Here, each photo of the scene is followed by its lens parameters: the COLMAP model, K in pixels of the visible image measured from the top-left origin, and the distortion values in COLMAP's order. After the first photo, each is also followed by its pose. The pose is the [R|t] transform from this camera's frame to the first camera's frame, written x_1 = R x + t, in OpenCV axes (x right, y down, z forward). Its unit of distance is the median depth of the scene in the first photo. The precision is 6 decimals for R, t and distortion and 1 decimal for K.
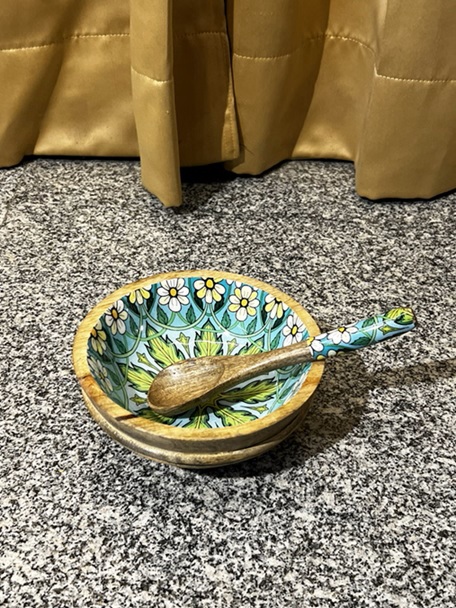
lens RADIAL K [[756.6, 0, 224.8], [0, 756.6, 300.5], [0, 0, 1]] dist [0.143896, -0.433571]
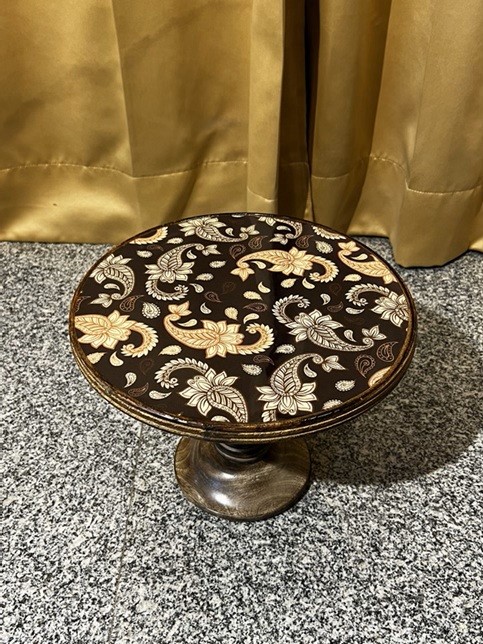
lens RADIAL K [[649.0, 0, 248.4], [0, 649.0, 324.5], [0, 0, 1]] dist [0.056444, -0.149353]
pose [[0.999628, -0.027268, -0.000500, -0.162994], [0.027271, 0.999260, 0.027140, -0.082773], [-0.000240, -0.027143, 0.999632, -0.410380]]
